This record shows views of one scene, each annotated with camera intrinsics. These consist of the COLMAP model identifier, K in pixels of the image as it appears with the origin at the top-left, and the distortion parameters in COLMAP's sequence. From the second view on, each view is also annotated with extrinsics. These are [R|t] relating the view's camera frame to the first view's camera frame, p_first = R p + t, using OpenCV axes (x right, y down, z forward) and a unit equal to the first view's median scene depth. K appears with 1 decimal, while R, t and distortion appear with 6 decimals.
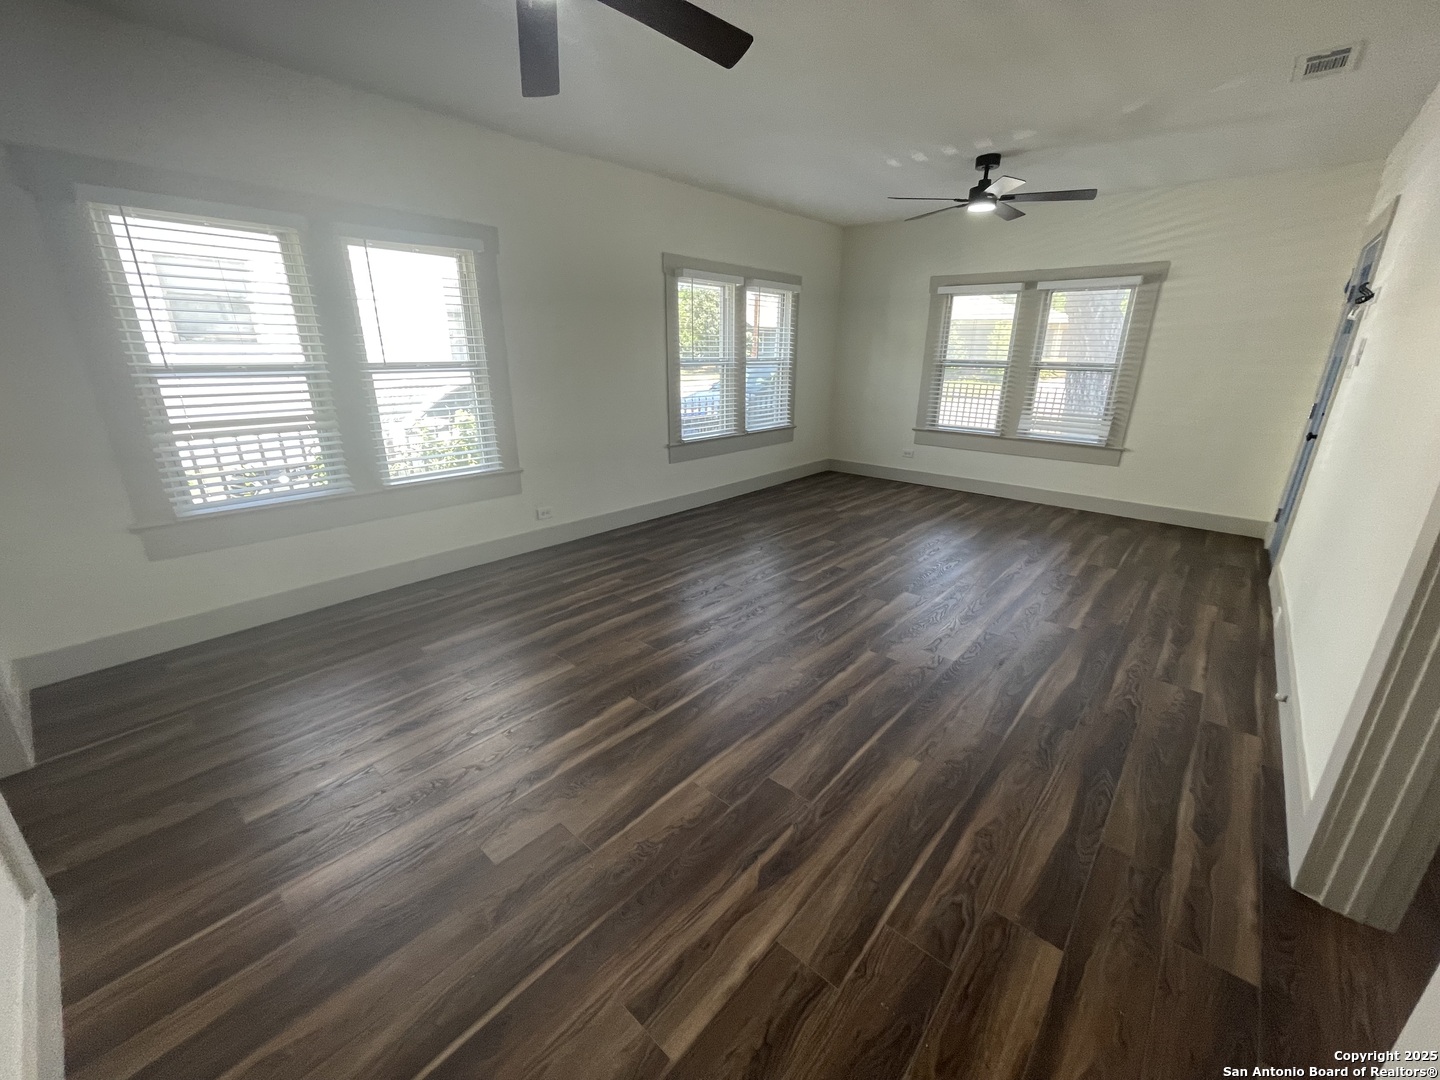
lens RADIAL K [[579.9, 0, 729.8], [0, 579.9, 530.1], [0, 0, 1]] dist [-0.000024, -0.000299]
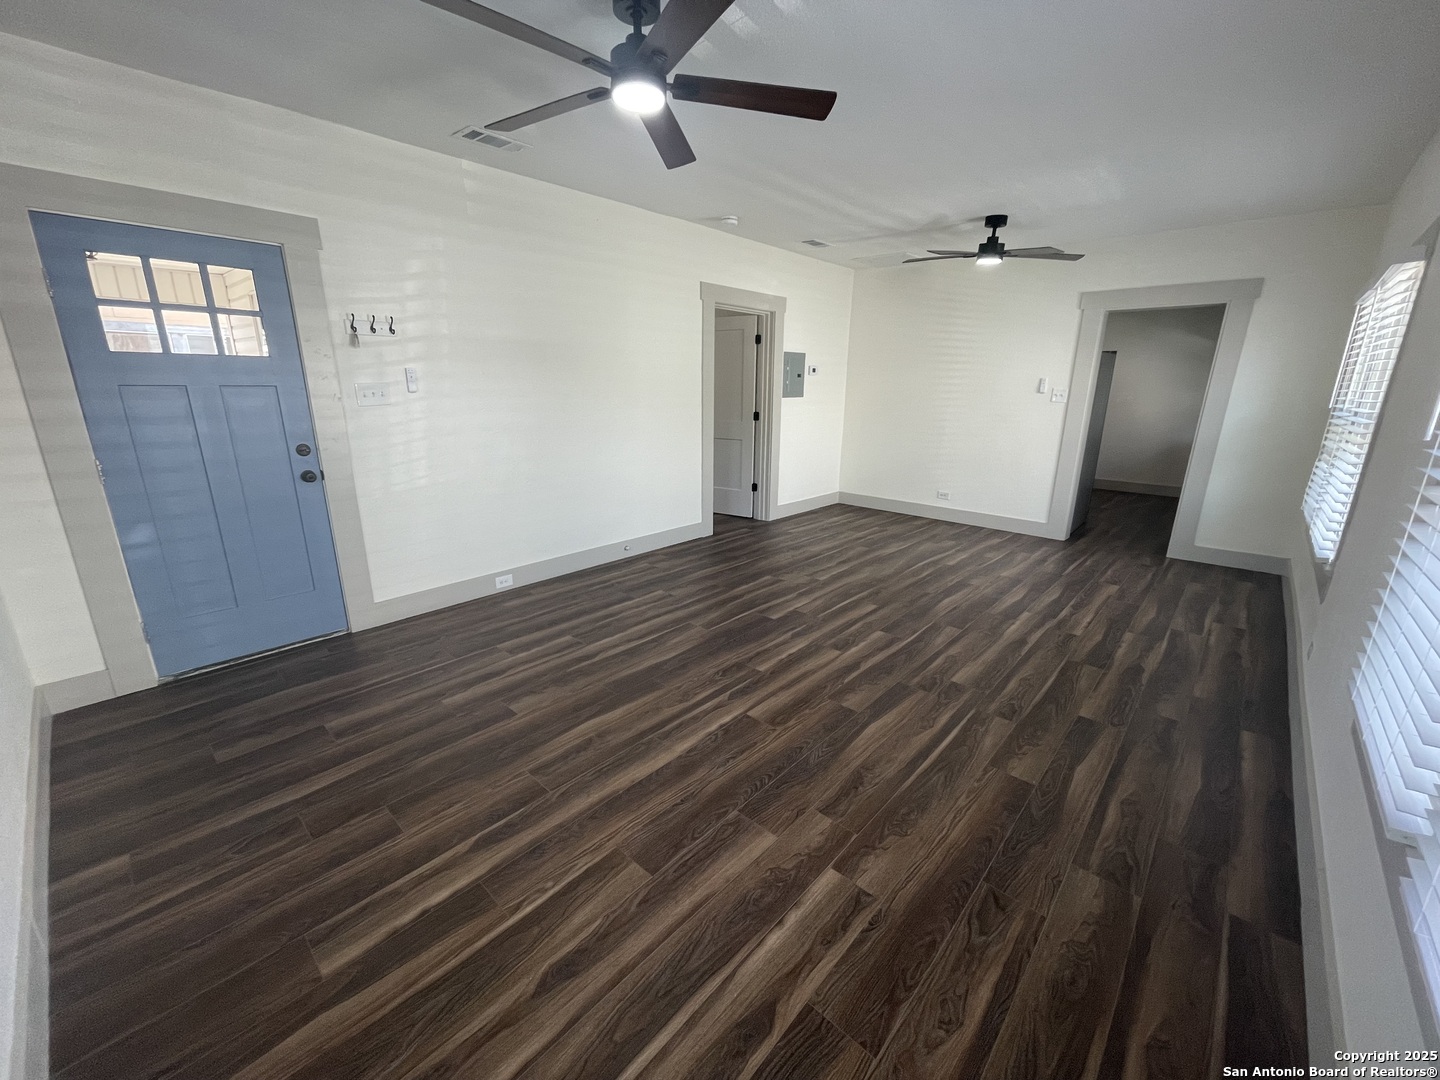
lens RADIAL K [[579.9, 0, 716.7], [0, 579.9, 547.3], [0, 0, 1]] dist [-0.000024, -0.000299]
pose [[-0.999199, -0.026815, 0.029691, 0.360216], [-0.006320, 0.838615, 0.544688, -0.533023], [-0.039505, 0.544065, -0.838113, 1.713759]]
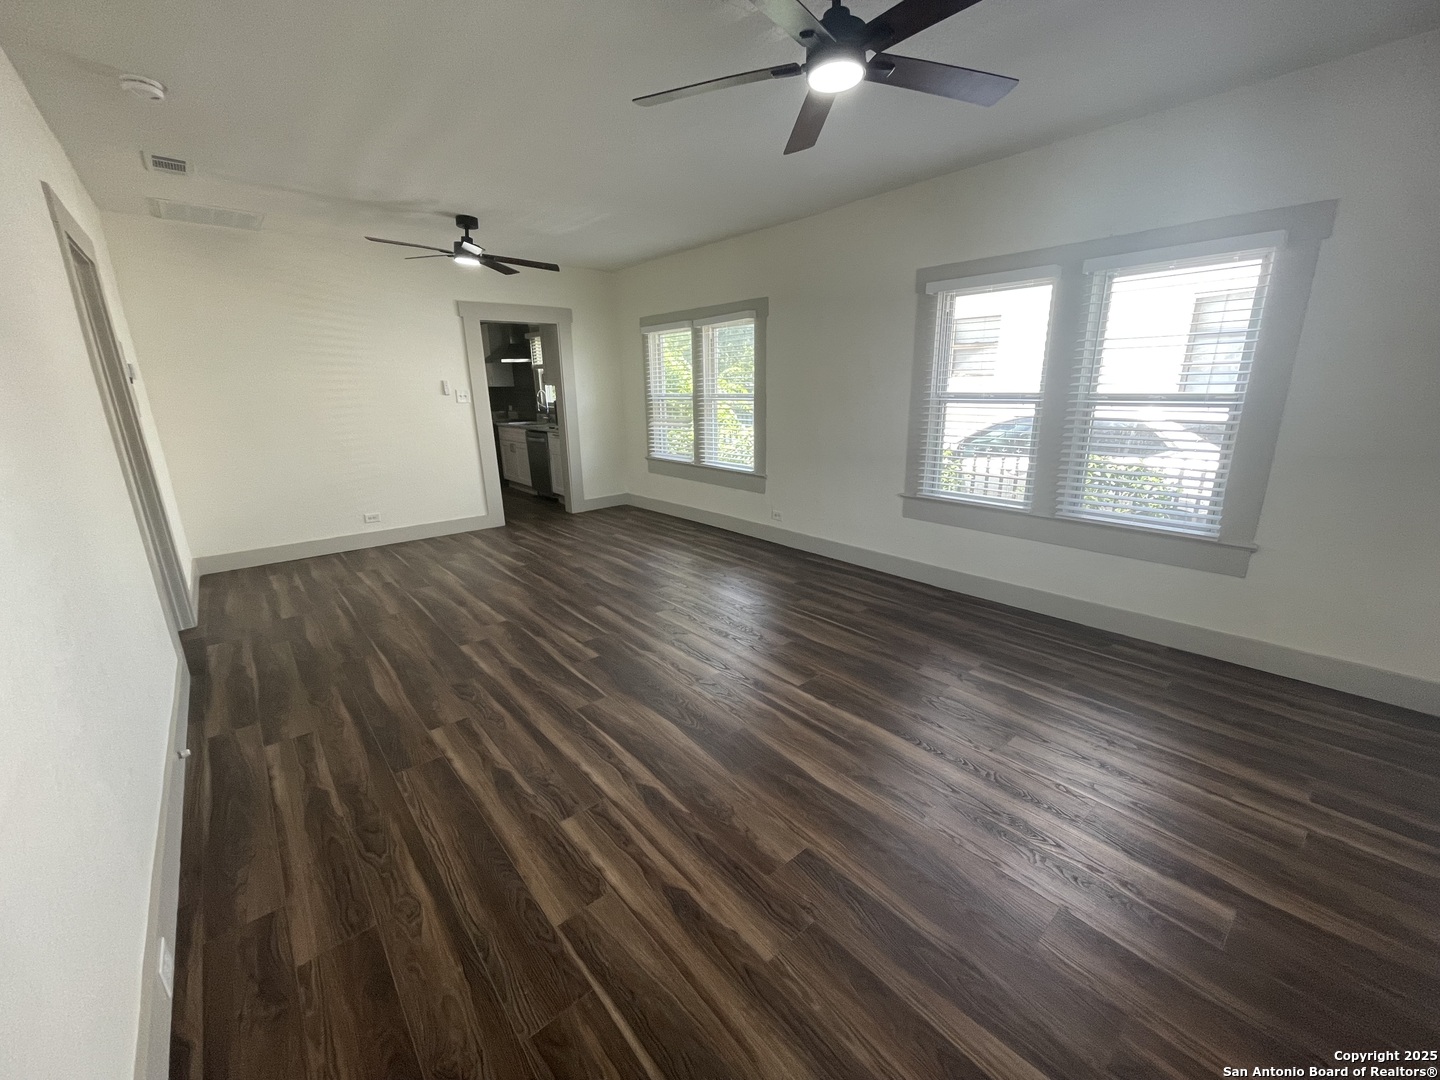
lens RADIAL K [[579.9, 0, 725.1], [0, 579.9, 543.7], [0, 0, 1]] dist [-0.000024, -0.000299]
pose [[-0.143308, 0.257383, -0.955624, 1.035171], [-0.277372, 0.916447, 0.288427, -0.346083], [0.950015, 0.306397, -0.059943, 1.130247]]
